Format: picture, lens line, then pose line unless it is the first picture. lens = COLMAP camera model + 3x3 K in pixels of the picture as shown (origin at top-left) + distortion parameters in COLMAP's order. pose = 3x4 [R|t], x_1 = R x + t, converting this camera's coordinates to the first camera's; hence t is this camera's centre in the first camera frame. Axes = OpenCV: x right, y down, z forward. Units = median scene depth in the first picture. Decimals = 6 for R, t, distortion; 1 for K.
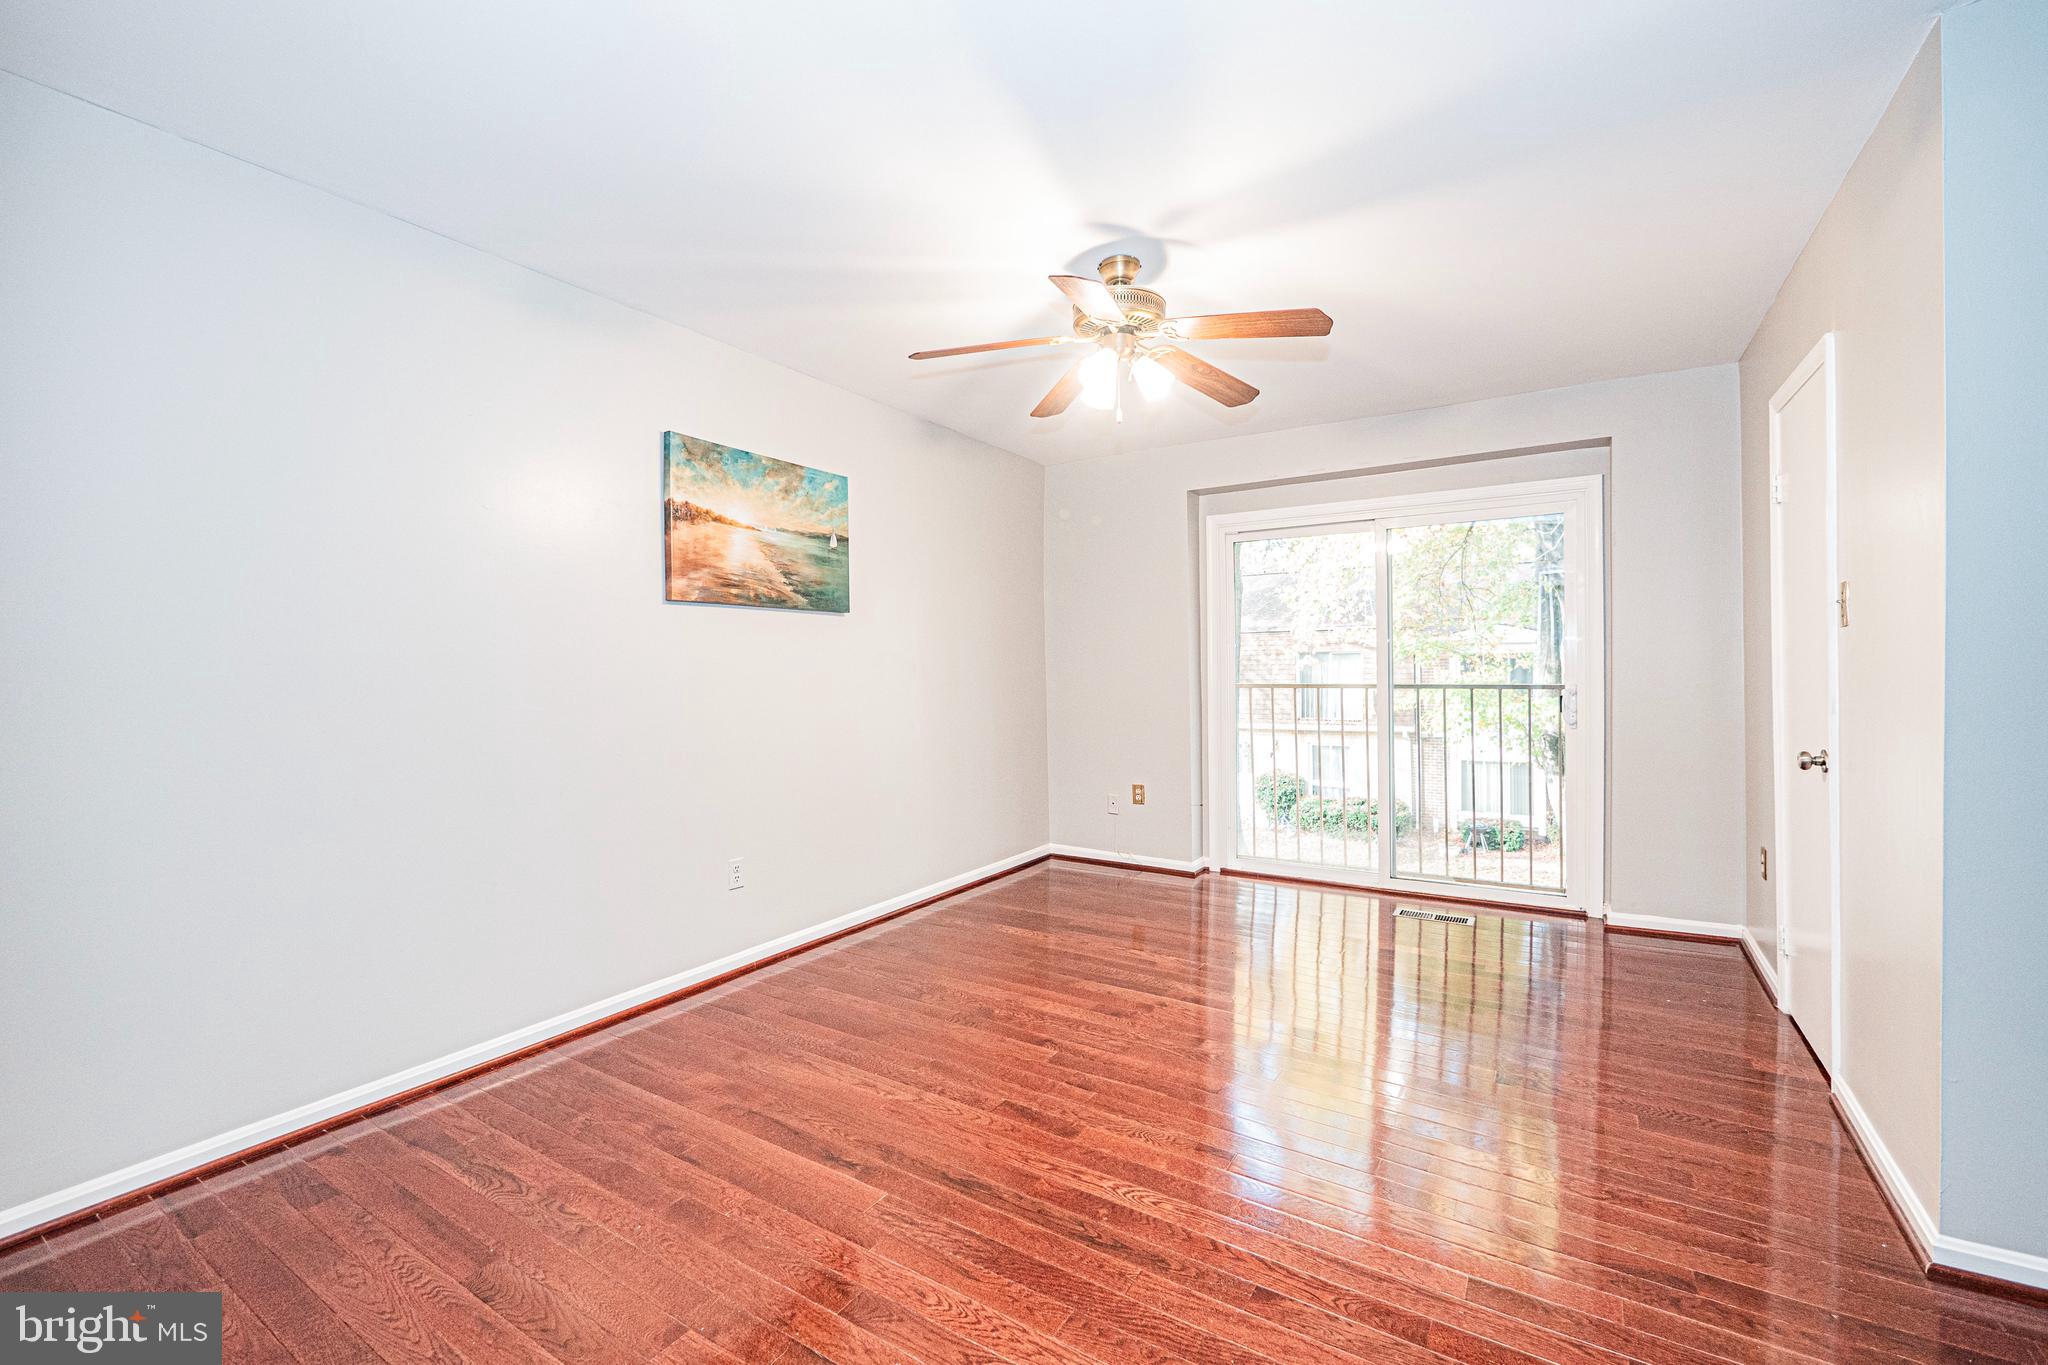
lens RADIAL K [[863.1, 0, 1026.5], [0, 863.1, 680.0], [0, 0, 1]] dist [-0.005671, -0.000465]
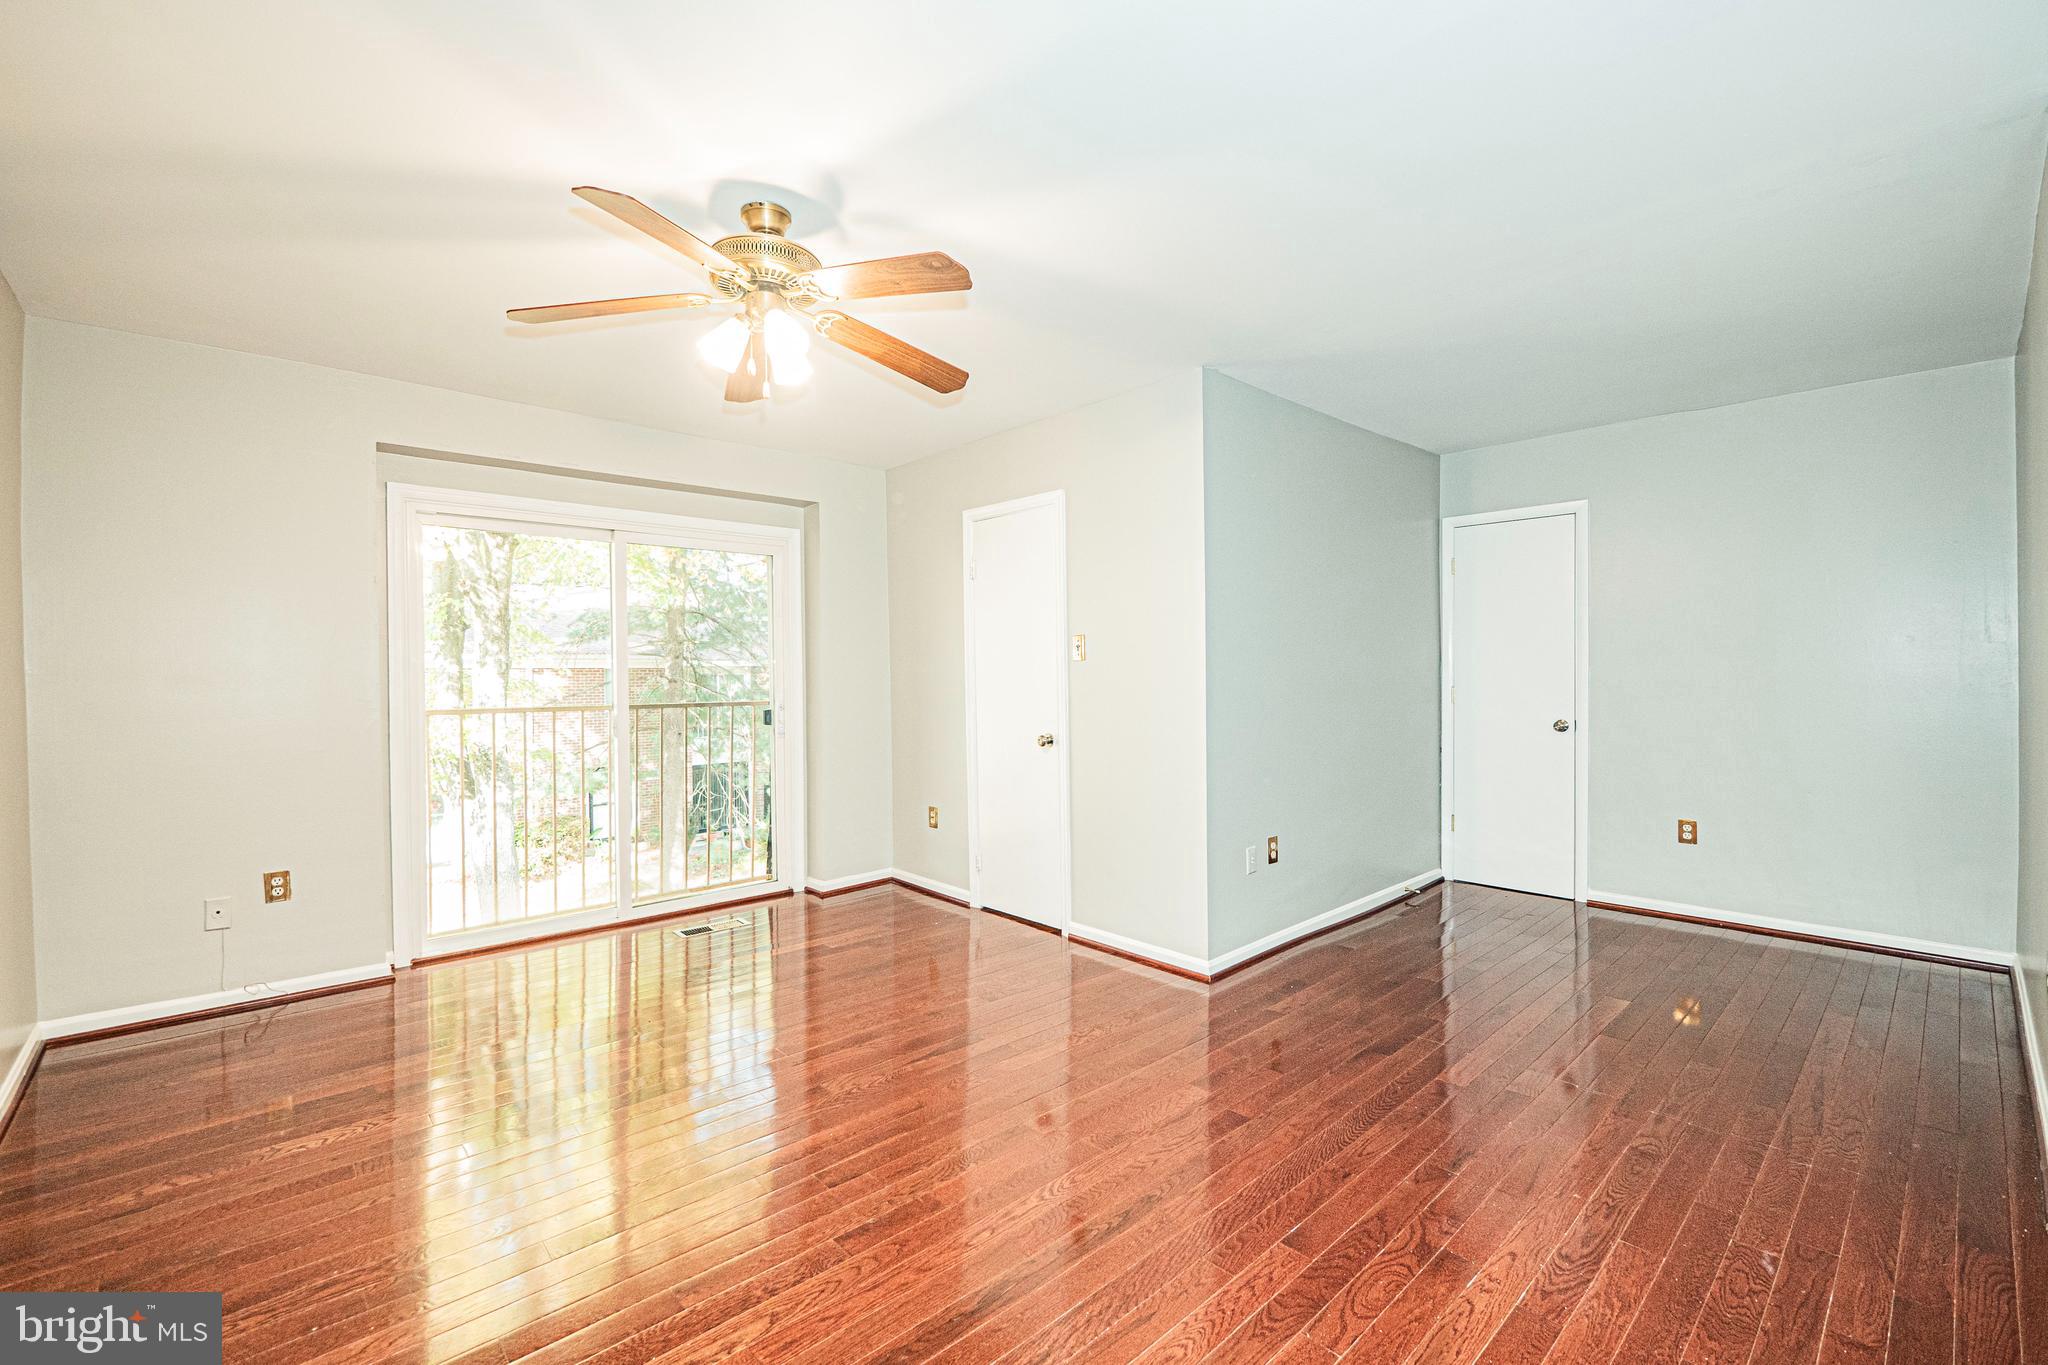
lens RADIAL K [[863.1, 0, 1026.5], [0, 863.1, 680.0], [0, 0, 1]] dist [-0.005671, -0.000465]
pose [[0.257334, 0.002963, 0.966318, -0.435701], [0.021606, 0.999728, -0.008819, -0.005086], [-0.966081, 0.023148, 0.257200, 0.366645]]
